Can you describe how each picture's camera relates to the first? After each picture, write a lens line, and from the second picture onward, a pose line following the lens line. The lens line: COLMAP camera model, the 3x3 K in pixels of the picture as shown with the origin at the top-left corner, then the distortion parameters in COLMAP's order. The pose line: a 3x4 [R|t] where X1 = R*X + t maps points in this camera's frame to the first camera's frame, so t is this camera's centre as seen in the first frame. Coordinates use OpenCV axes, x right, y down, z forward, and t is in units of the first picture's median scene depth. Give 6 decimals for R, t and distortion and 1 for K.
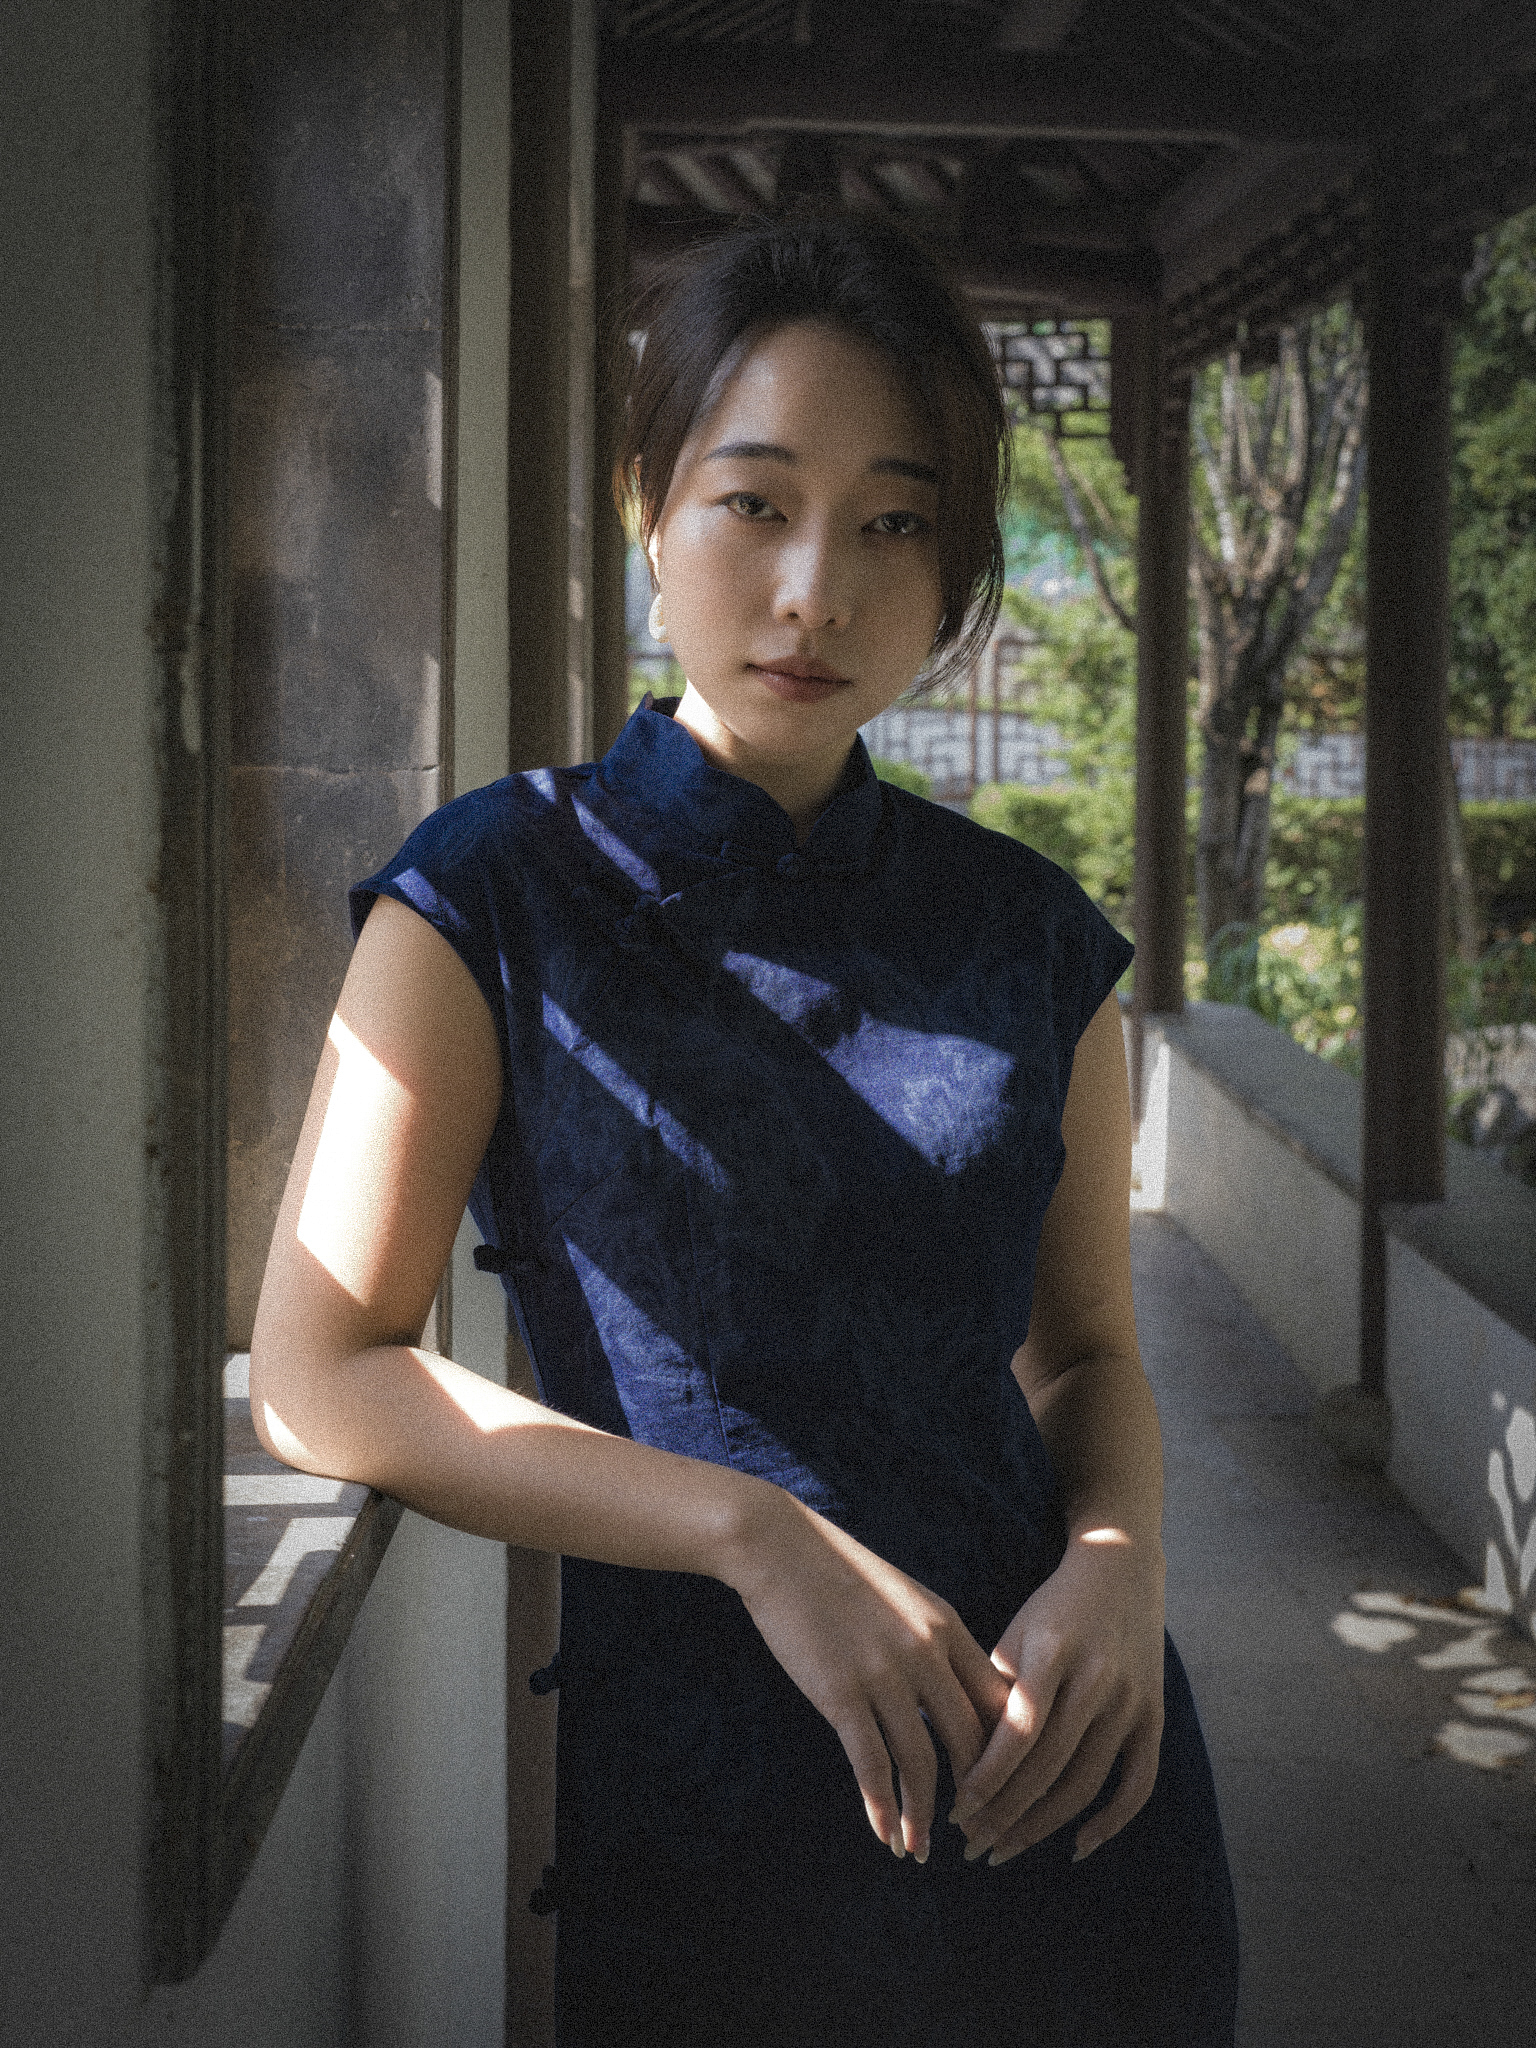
lens RADIAL K [[2618.2, 0, 801.6], [0, 2618.2, 1044.9], [0, 0, 1]] dist [-0.028415, 0.000000]
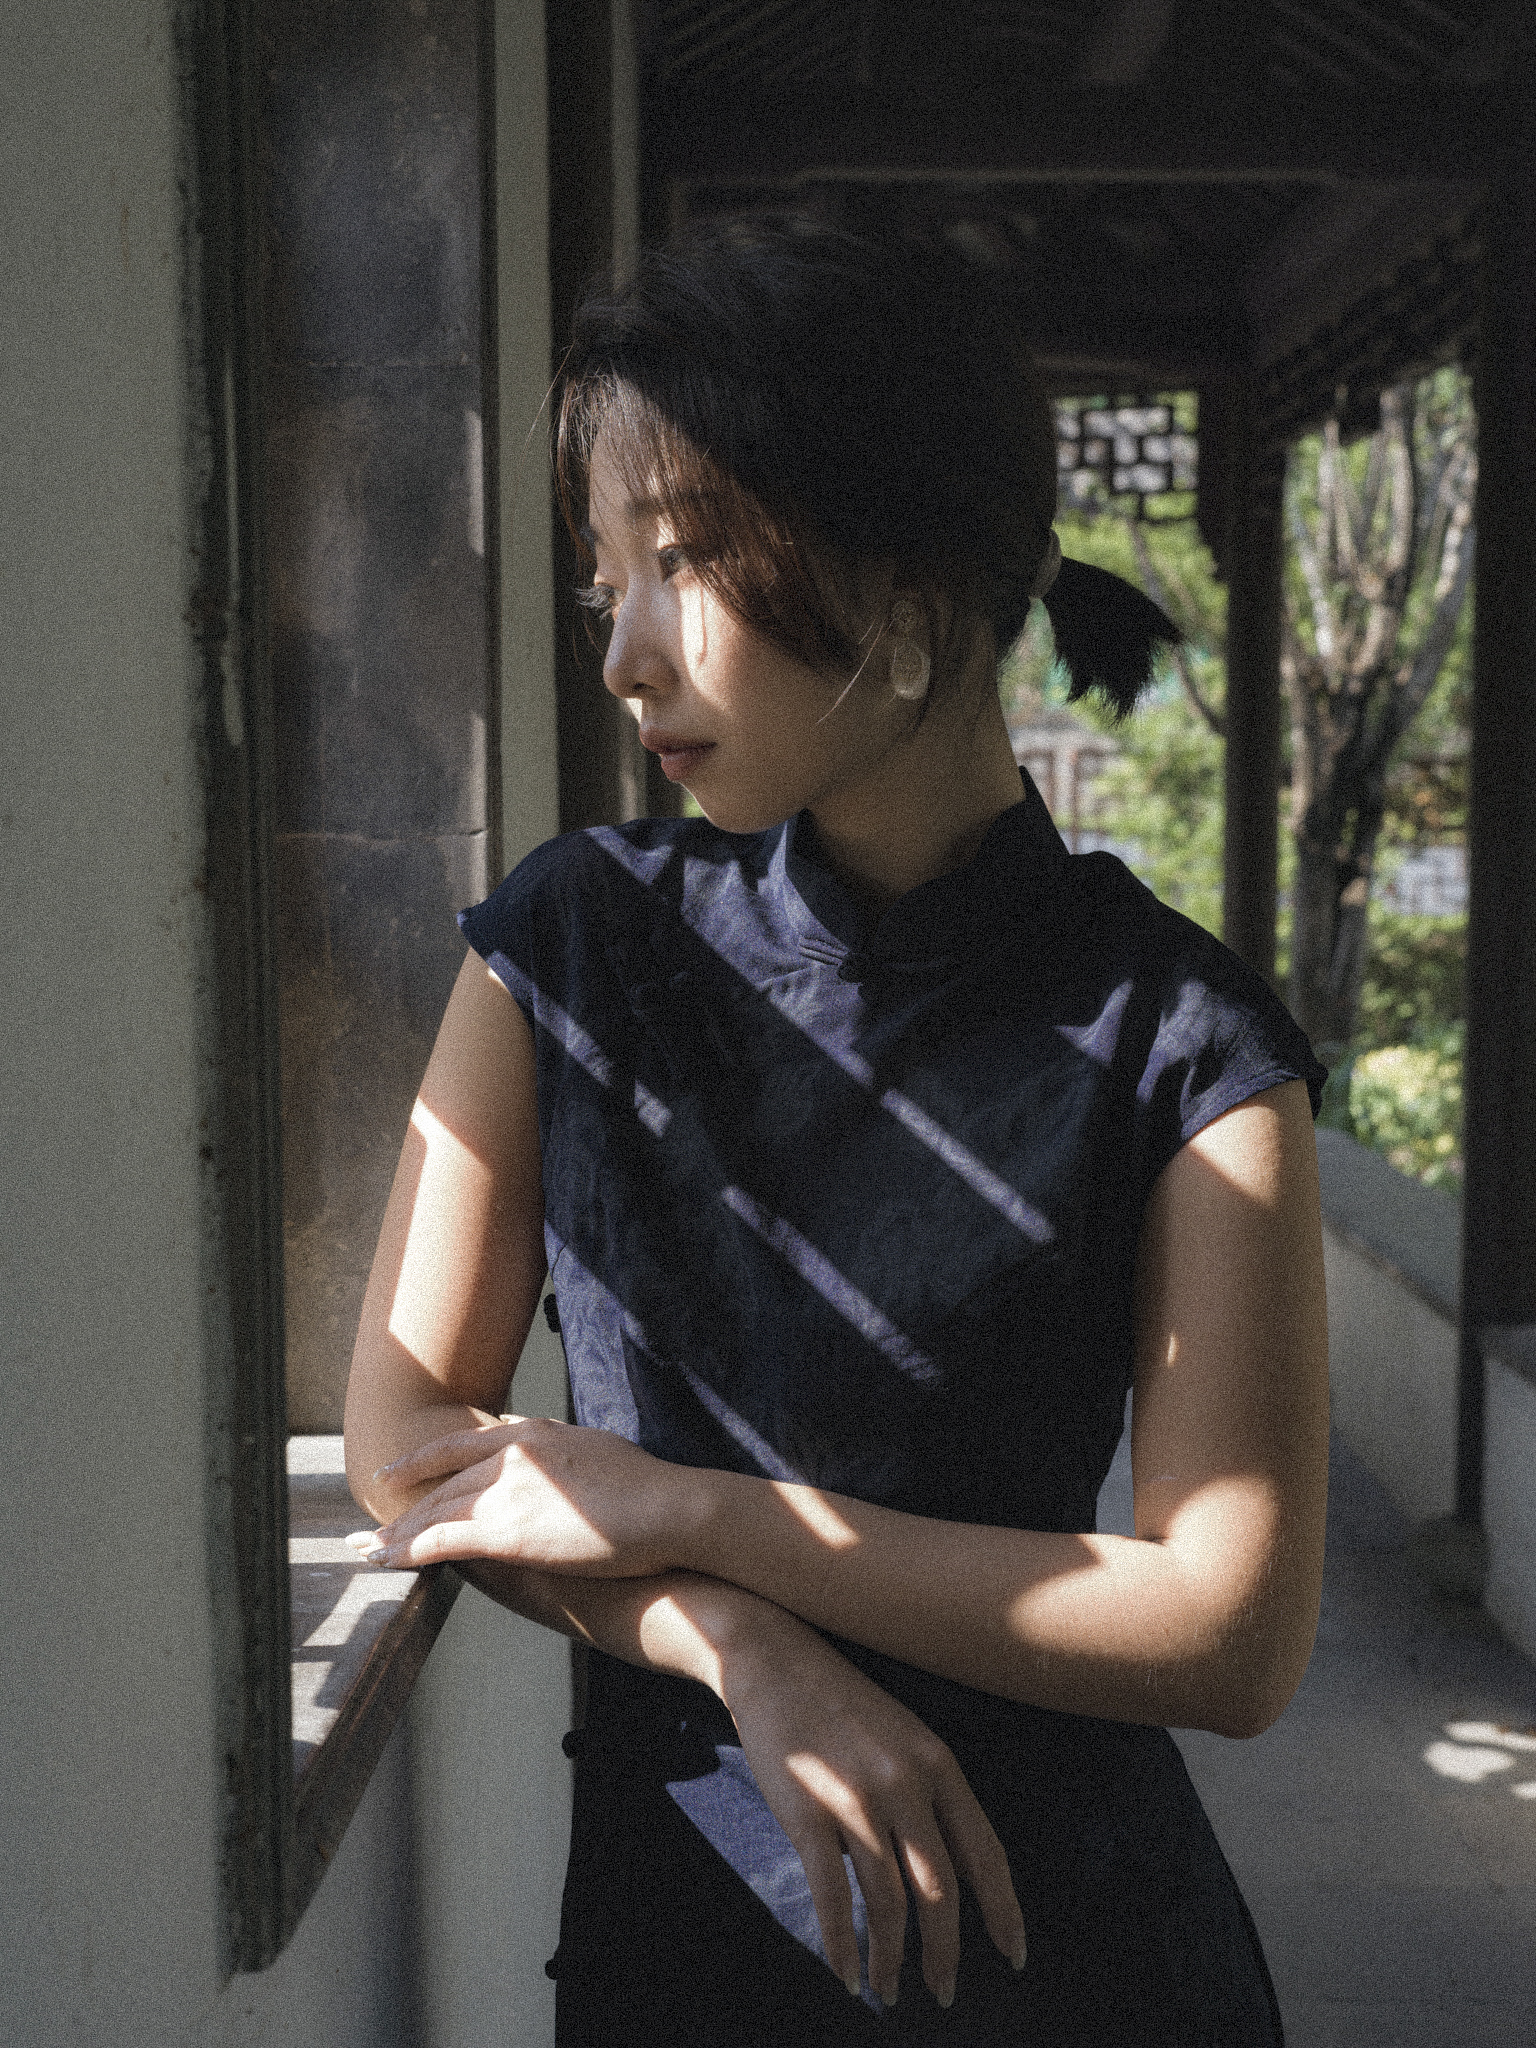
lens RADIAL K [[2618.2, 0, 739.1], [0, 2618.2, 1027.9], [0, 0, 1]] dist [-0.028415, 0.000000]
pose [[0.998846, -0.008377, -0.047296, -0.002100], [0.012403, 0.996262, 0.085486, -0.130659], [0.046403, -0.085974, 0.995216, 0.050808]]
